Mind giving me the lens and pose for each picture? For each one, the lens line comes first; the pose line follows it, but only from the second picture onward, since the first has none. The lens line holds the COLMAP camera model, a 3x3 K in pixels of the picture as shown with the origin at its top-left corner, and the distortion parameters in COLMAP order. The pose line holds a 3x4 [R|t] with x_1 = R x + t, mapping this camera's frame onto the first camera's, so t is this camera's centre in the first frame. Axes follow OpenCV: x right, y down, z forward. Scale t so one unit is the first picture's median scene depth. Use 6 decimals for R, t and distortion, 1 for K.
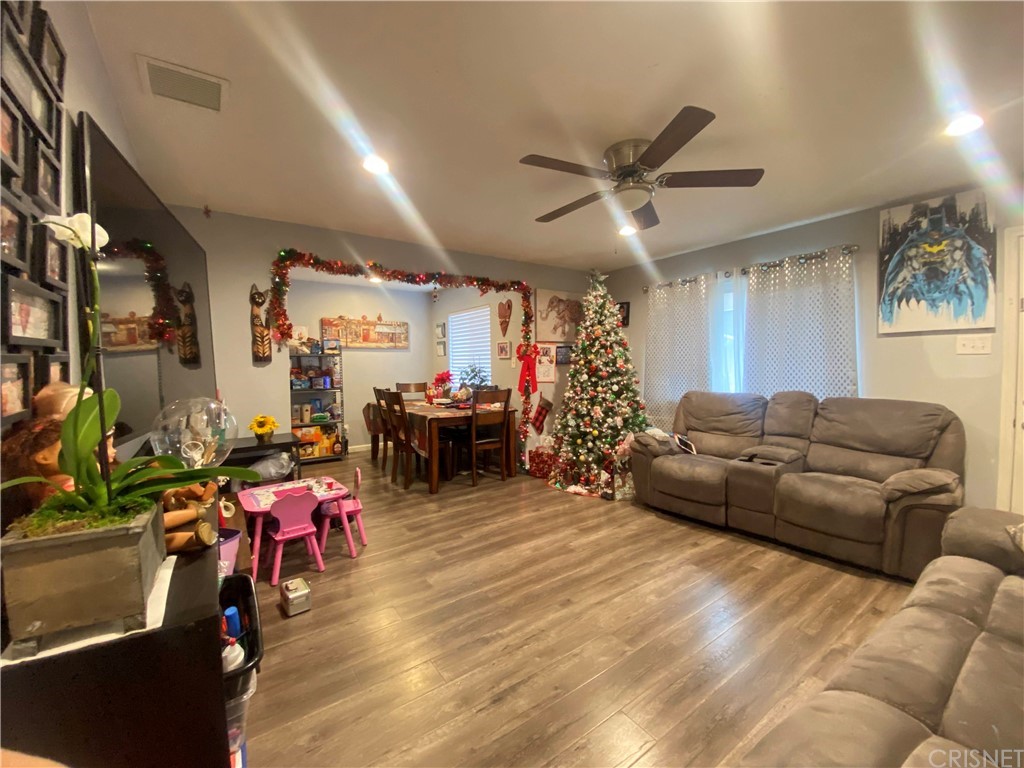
lens RADIAL K [[414.1, 0, 508.3], [0, 414.1, 382.0], [0, 0, 1]] dist [-0.003324, -0.001684]
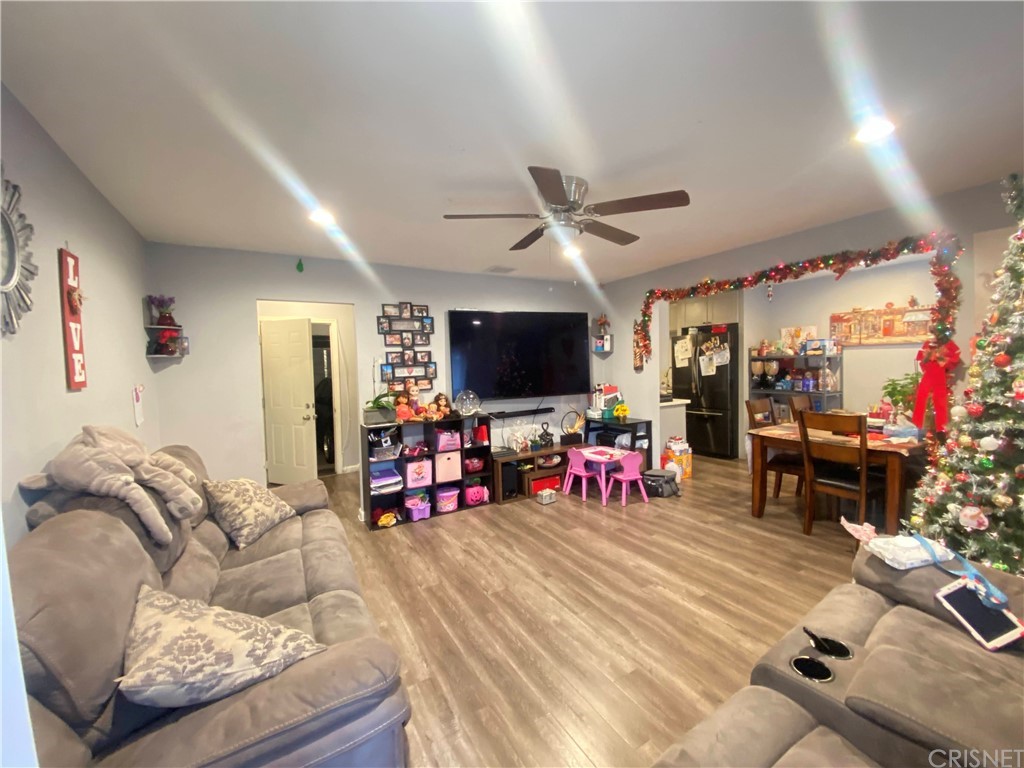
lens RADIAL K [[414.1, 0, 511.6], [0, 414.1, 384.6], [0, 0, 1]] dist [-0.003324, -0.001684]
pose [[-0.091145, 0.065764, -0.993664, 0.628661], [-0.010673, 0.997695, 0.067009, -0.062813], [0.995780, 0.016713, -0.090233, 0.452946]]
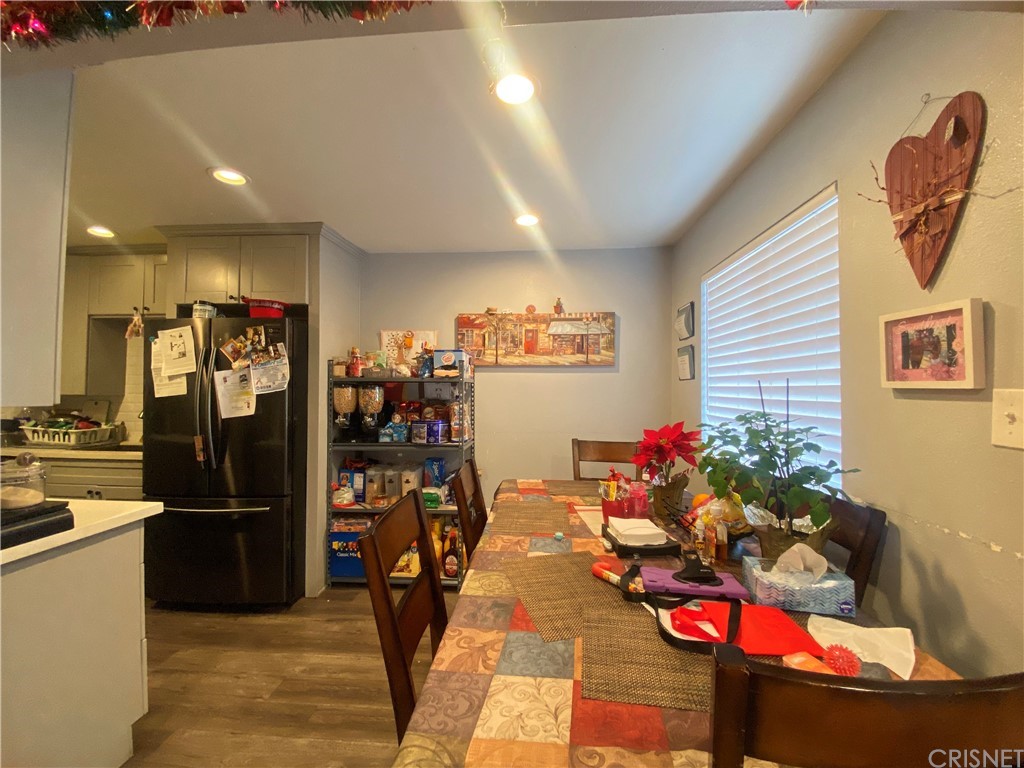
lens RADIAL K [[414.1, 0, 516.8], [0, 414.1, 381.6], [0, 0, 1]] dist [-0.003324, -0.001684]
pose [[0.791348, -0.001368, -0.611365, -0.047963], [-0.035875, 0.998171, -0.048669, -0.045250], [0.610313, 0.060446, 0.789851, 0.722774]]
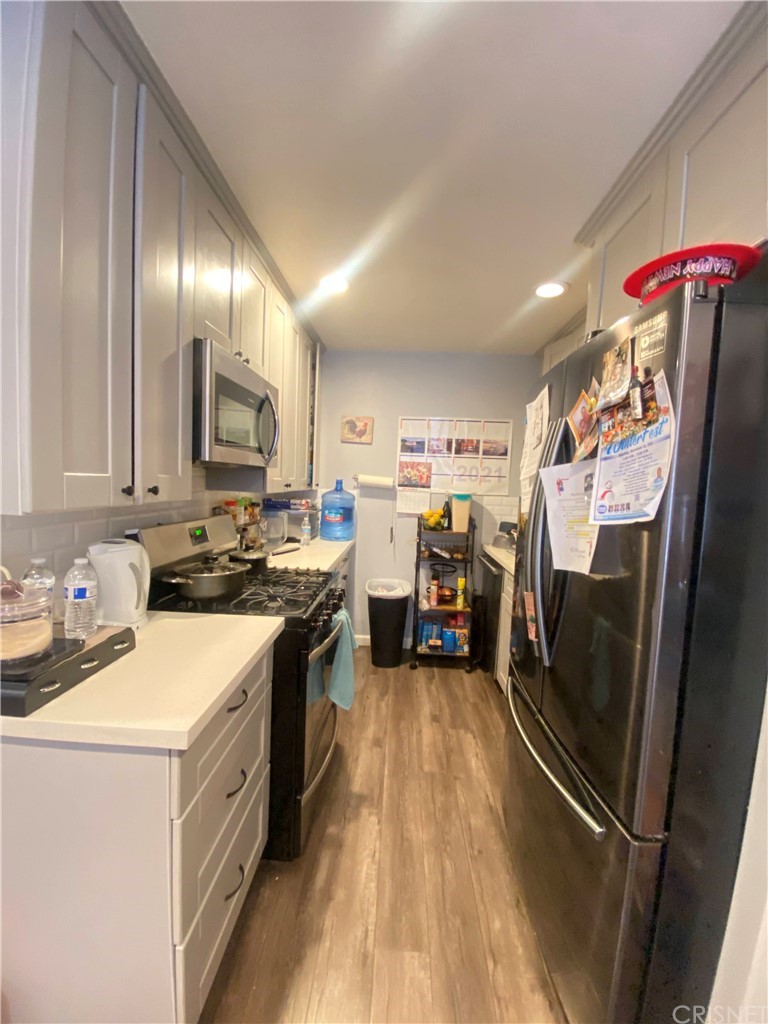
lens RADIAL K [[414.1, 0, 383.6], [0, 414.1, 509.9], [0, 0, 1]] dist [-0.003324, -0.001684]
pose [[-0.614147, 0.036446, -0.788349, -0.396161], [-0.070559, 0.992397, 0.100847, -0.062243], [0.786031, 0.117560, -0.606906, 0.966006]]
